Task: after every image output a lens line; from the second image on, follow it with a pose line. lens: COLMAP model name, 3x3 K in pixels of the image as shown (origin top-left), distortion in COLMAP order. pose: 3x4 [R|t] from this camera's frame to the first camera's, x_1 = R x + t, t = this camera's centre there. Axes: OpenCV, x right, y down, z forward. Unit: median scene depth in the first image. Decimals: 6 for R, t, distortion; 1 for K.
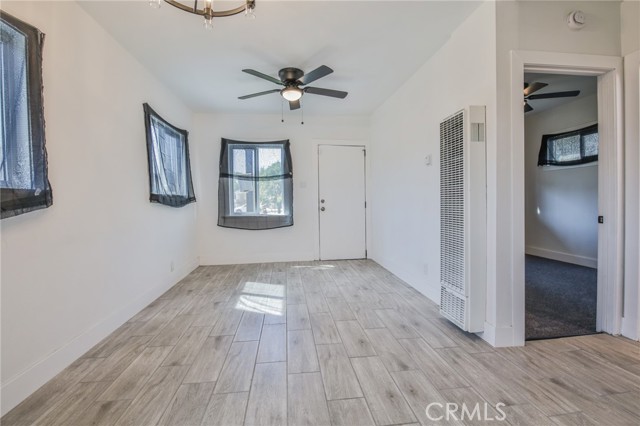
lens RADIAL K [[290.8, 0, 318.8], [0, 290.8, 210.6], [0, 0, 1]] dist [-0.001441, -0.007820]
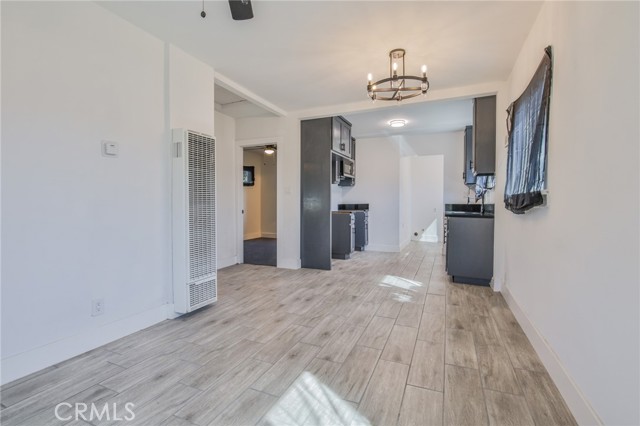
lens RADIAL K [[290.8, 0, 324.9], [0, 290.8, 210.1], [0, 0, 1]] dist [-0.001441, -0.007820]
pose [[-0.870614, 0.003739, 0.491952, -0.608235], [0.030109, 0.998502, 0.045695, -0.055857], [-0.491044, 0.054595, -0.869422, 1.907756]]
